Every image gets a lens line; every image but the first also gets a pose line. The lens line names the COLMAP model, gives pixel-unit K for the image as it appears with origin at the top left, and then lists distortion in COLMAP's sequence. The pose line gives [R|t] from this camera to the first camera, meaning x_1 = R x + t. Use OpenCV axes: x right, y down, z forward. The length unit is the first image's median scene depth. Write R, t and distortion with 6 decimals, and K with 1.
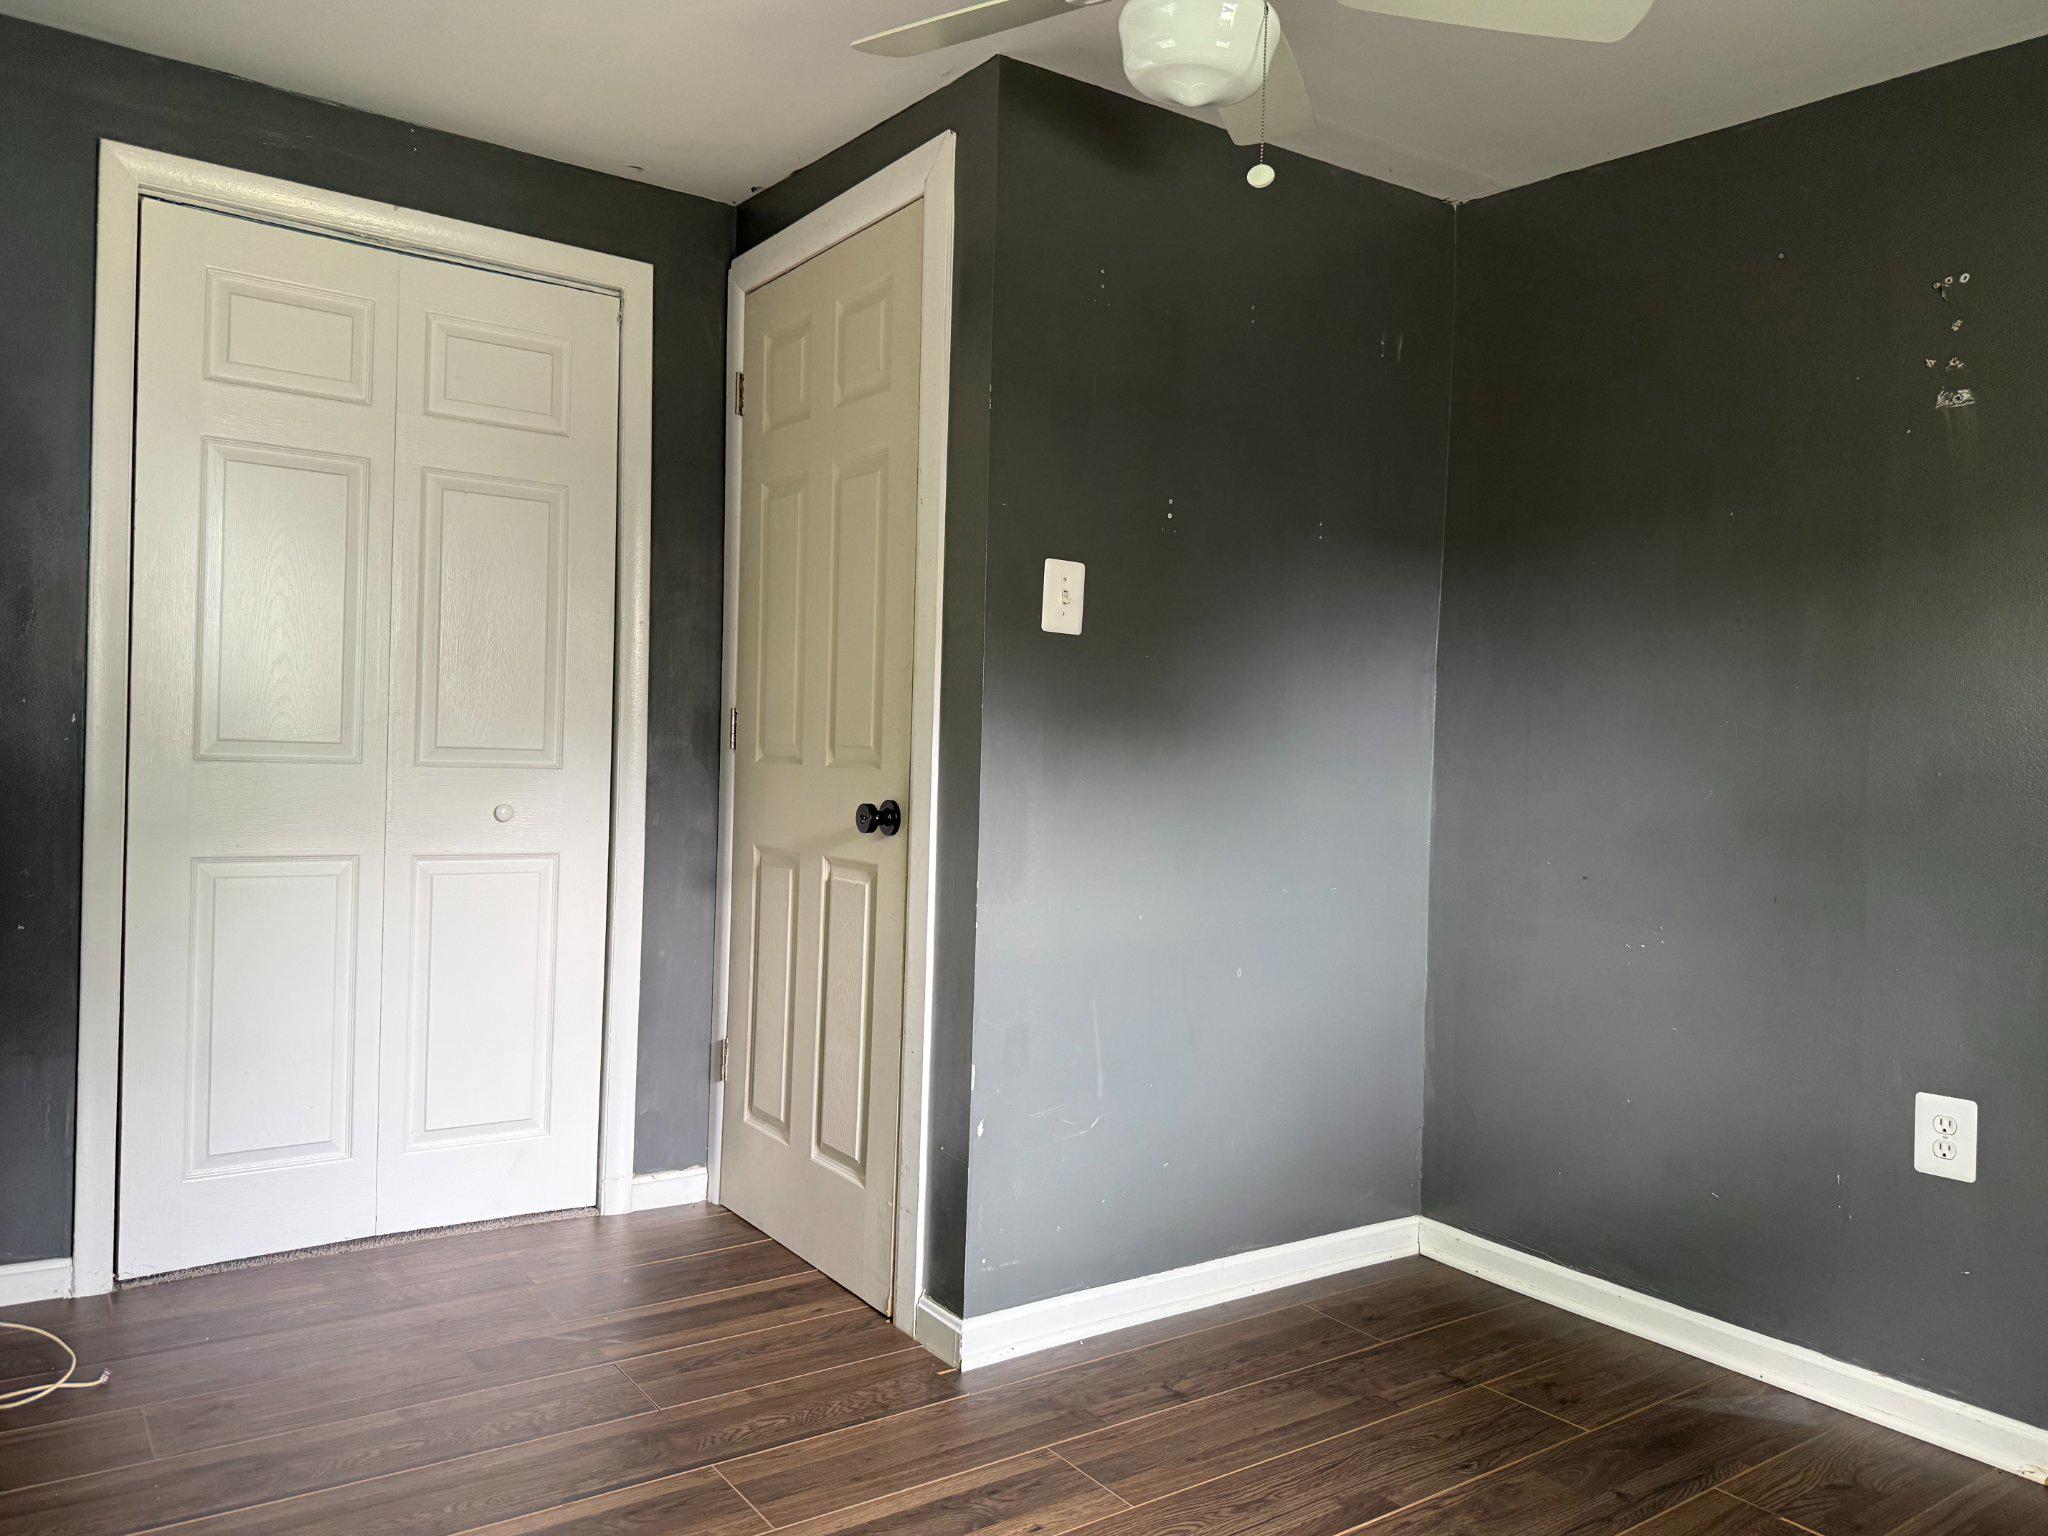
lens RADIAL K [[1446.6, 0, 1015.6], [0, 1446.6, 768.2], [0, 0, 1]] dist [0.046063, -0.066180]
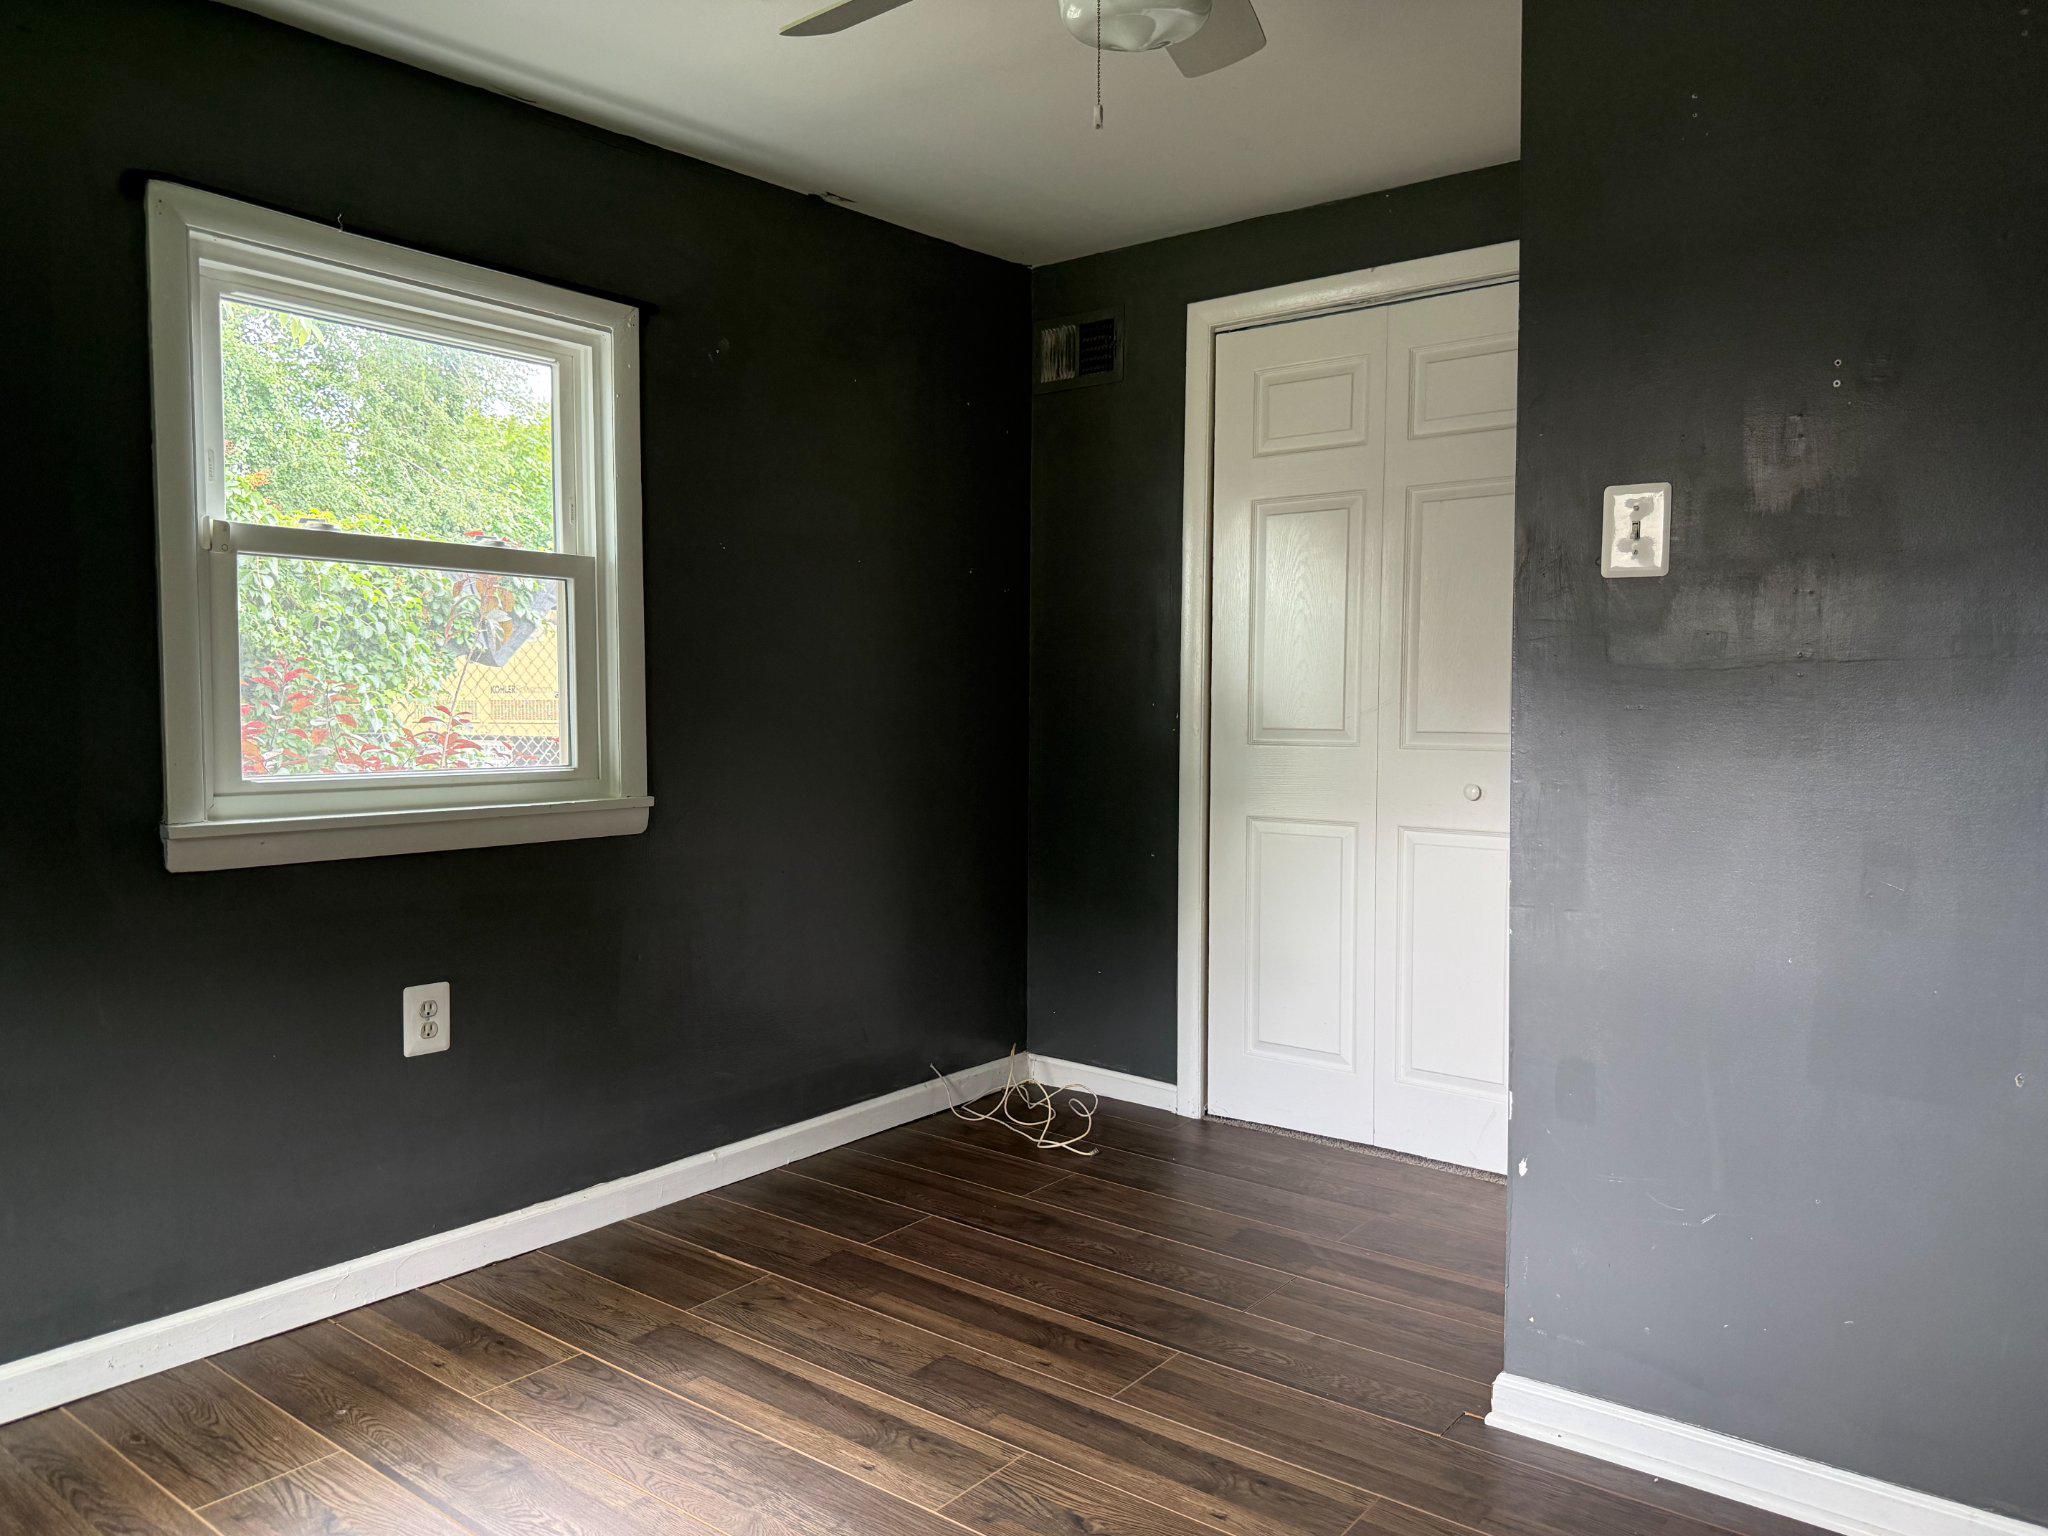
lens RADIAL K [[1446.6, 0, 1030.0], [0, 1446.6, 778.0], [0, 0, 1]] dist [0.046063, -0.066180]
pose [[0.283537, 0.018539, -0.958782, 0.664825], [-0.004713, 0.999828, 0.017939, 0.003040], [0.958950, -0.000568, 0.283575, 0.432920]]
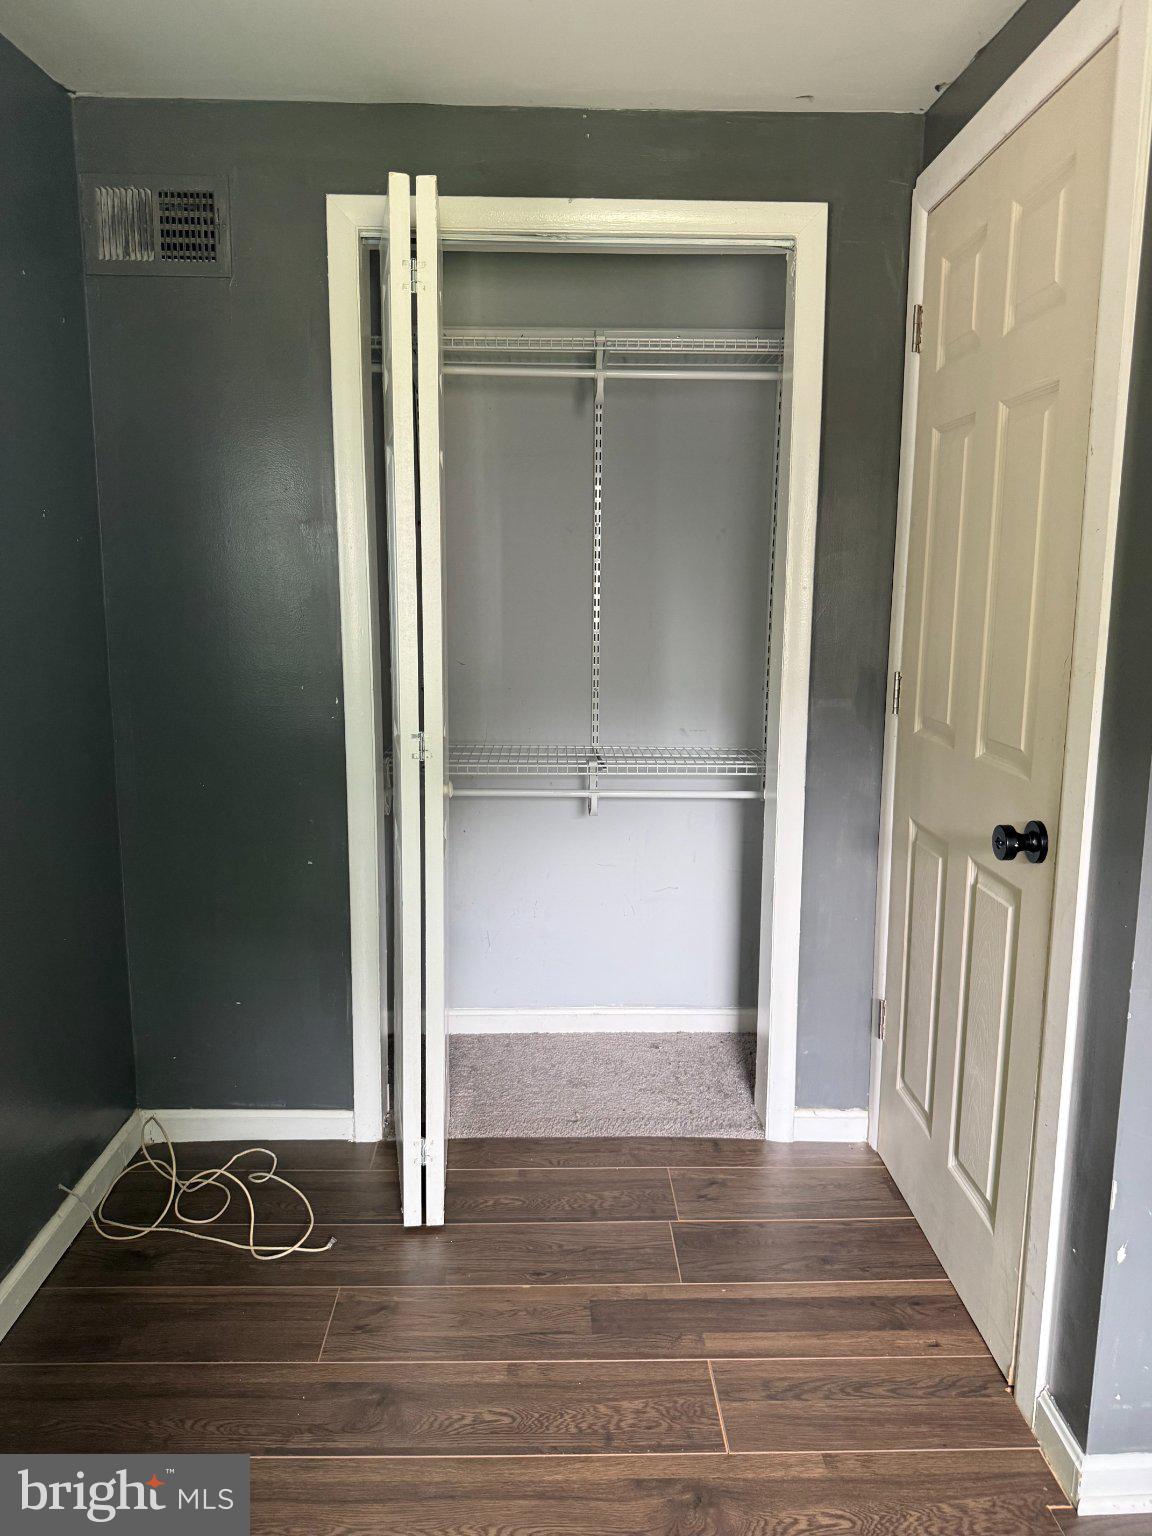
lens RADIAL K [[1084.9, 0, 579.1], [0, 1084.9, 768.4], [0, 0, 1]] dist [0.046063, -0.066180]
pose [[0.830005, 0.065209, -0.553930, 0.040707], [0.014758, 0.990227, 0.138682, -0.098001], [0.557560, -0.123282, 0.820931, 0.334174]]
